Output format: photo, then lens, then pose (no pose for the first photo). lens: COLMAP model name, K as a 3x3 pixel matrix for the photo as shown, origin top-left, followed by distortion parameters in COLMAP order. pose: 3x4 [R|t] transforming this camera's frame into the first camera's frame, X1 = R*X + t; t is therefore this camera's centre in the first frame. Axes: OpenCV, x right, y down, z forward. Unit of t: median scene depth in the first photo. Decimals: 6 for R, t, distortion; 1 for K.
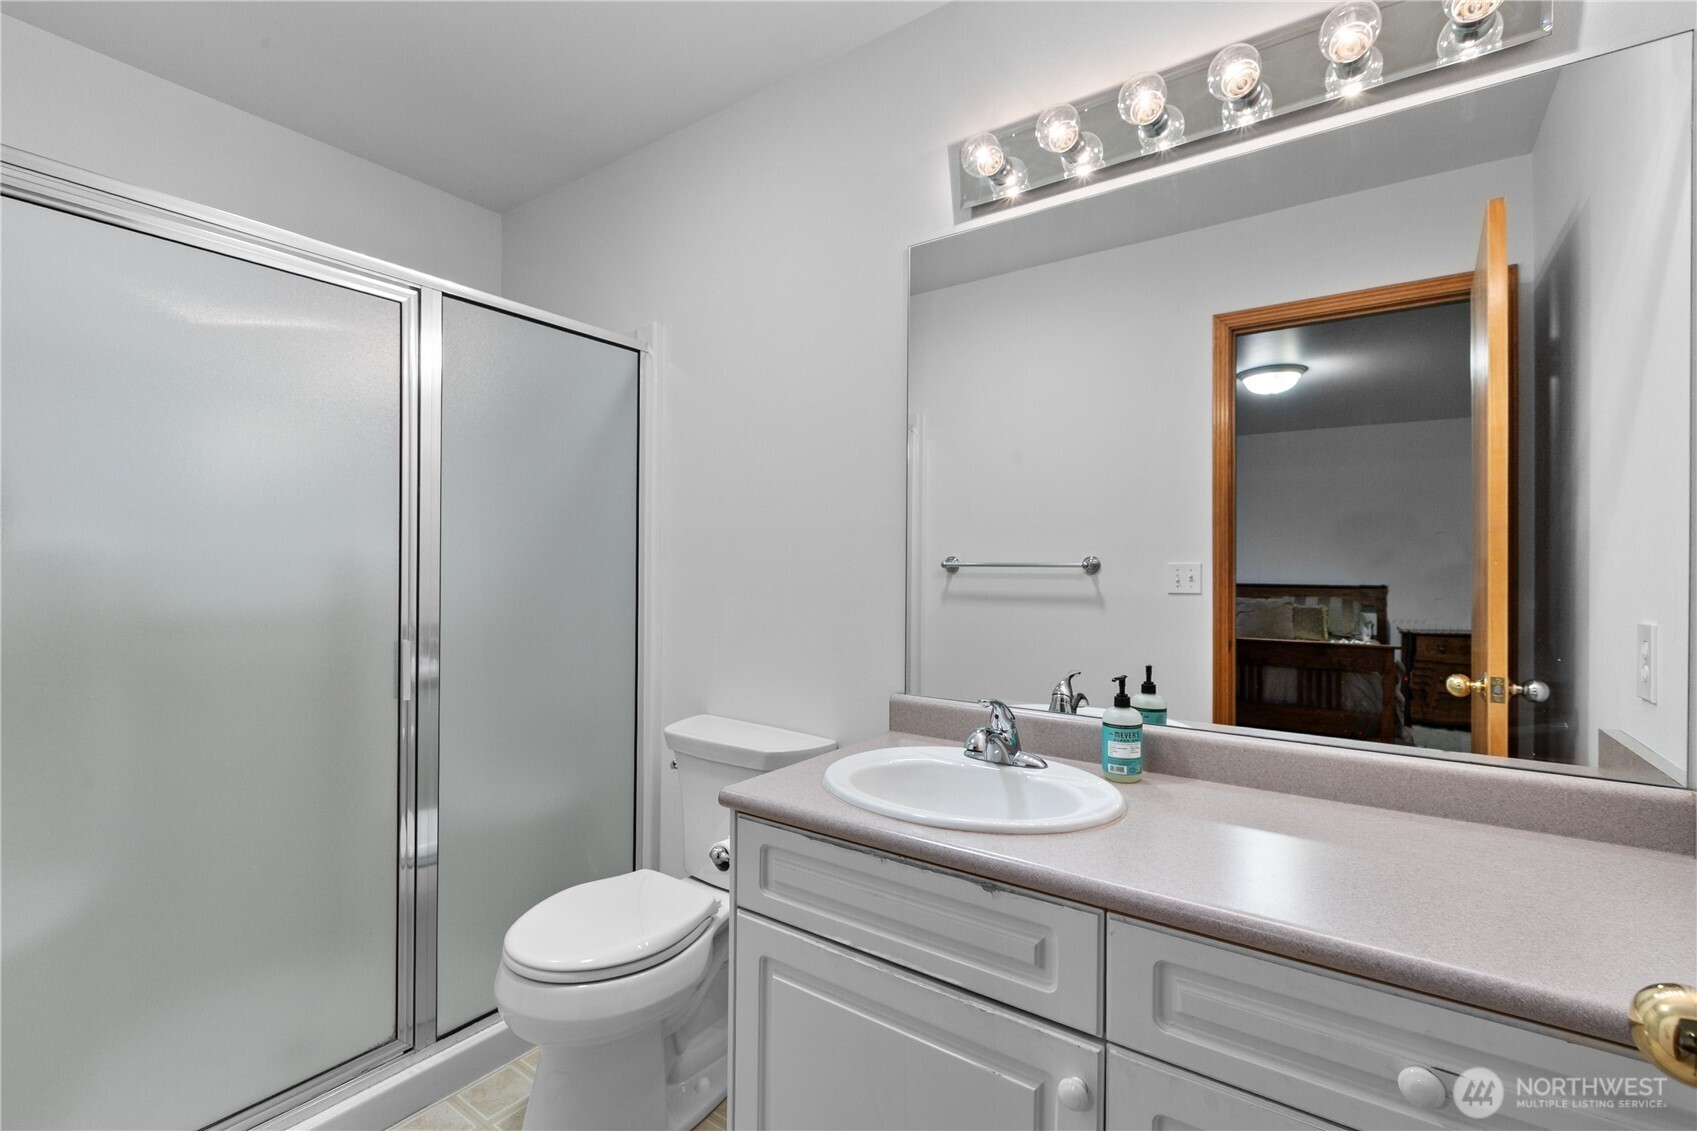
lens RADIAL K [[758.3, 0, 854.3], [0, 758.3, 568.1], [0, 0, 1]] dist [0.002311, 0.000195]
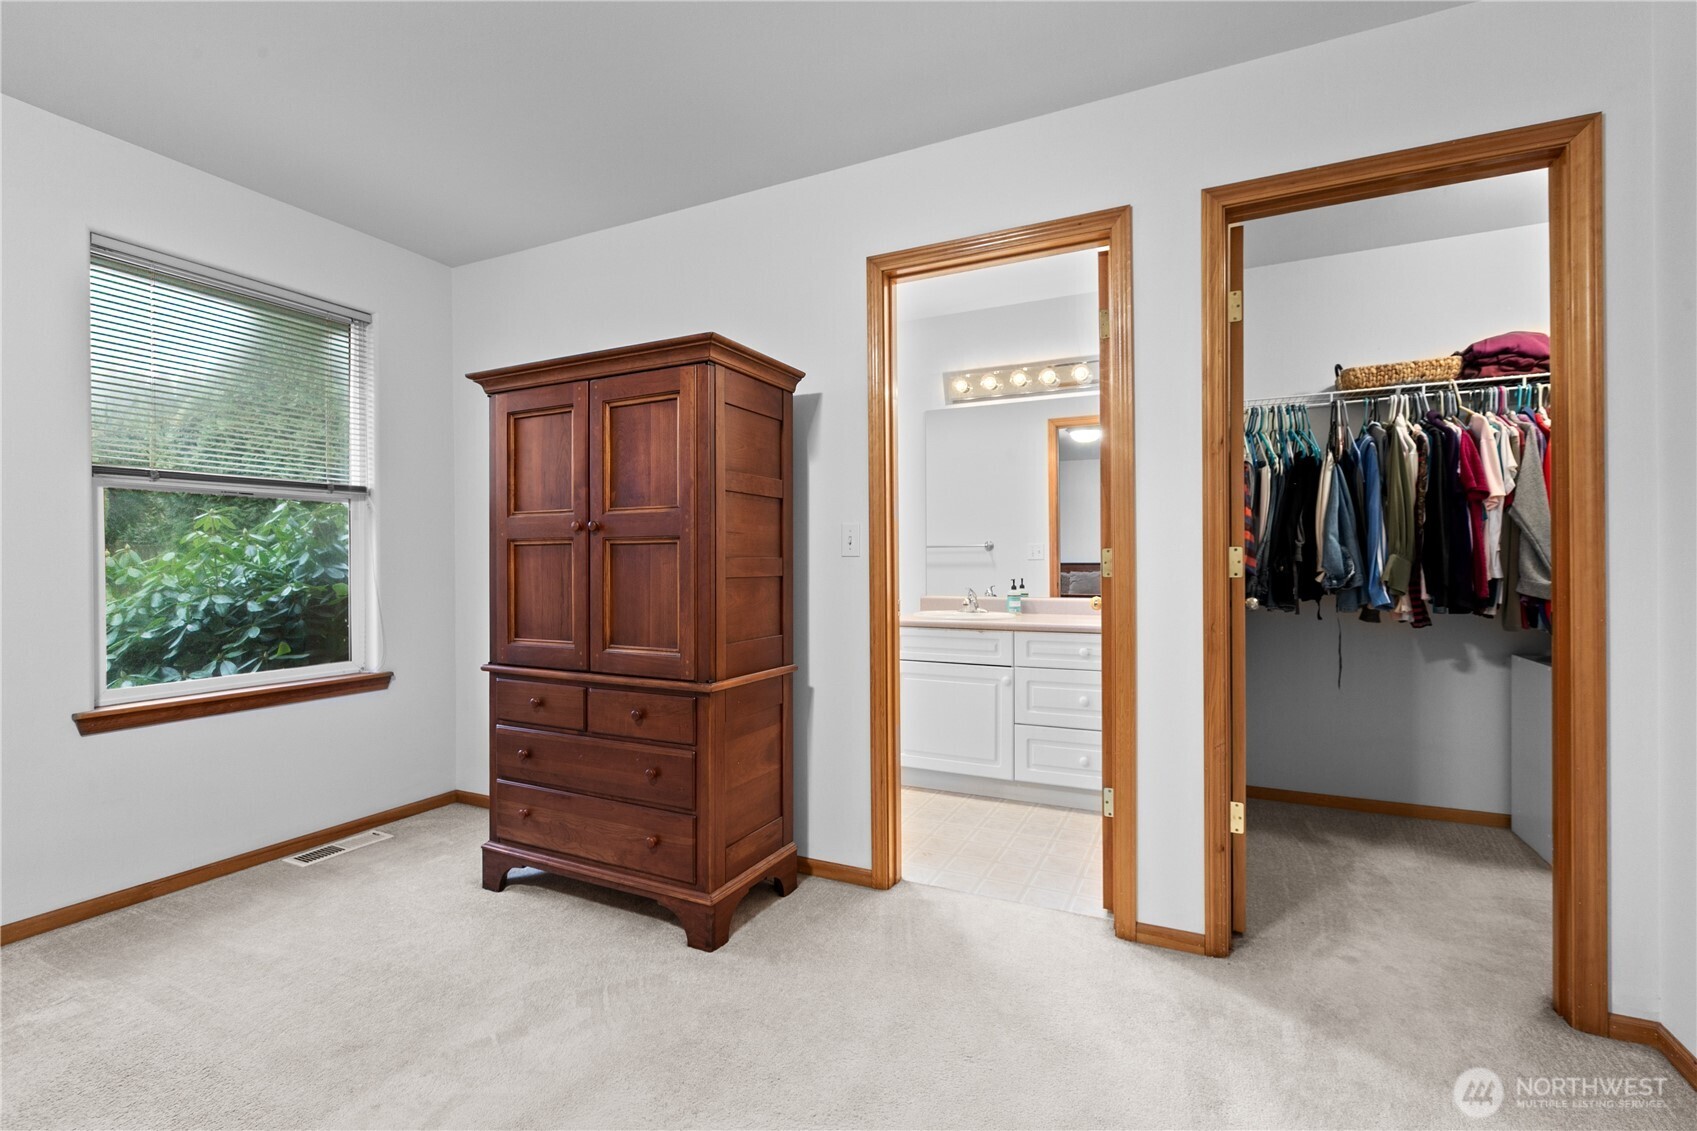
lens RADIAL K [[758.3, 0, 837.8], [0, 758.3, 559.9], [0, 0, 1]] dist [0.002311, 0.000195]
pose [[0.987589, -0.000100, 0.157060, -0.749388], [0.000412, 0.999998, -0.001955, 0.069108], [-0.157060, 0.001995, 0.987587, -1.719456]]
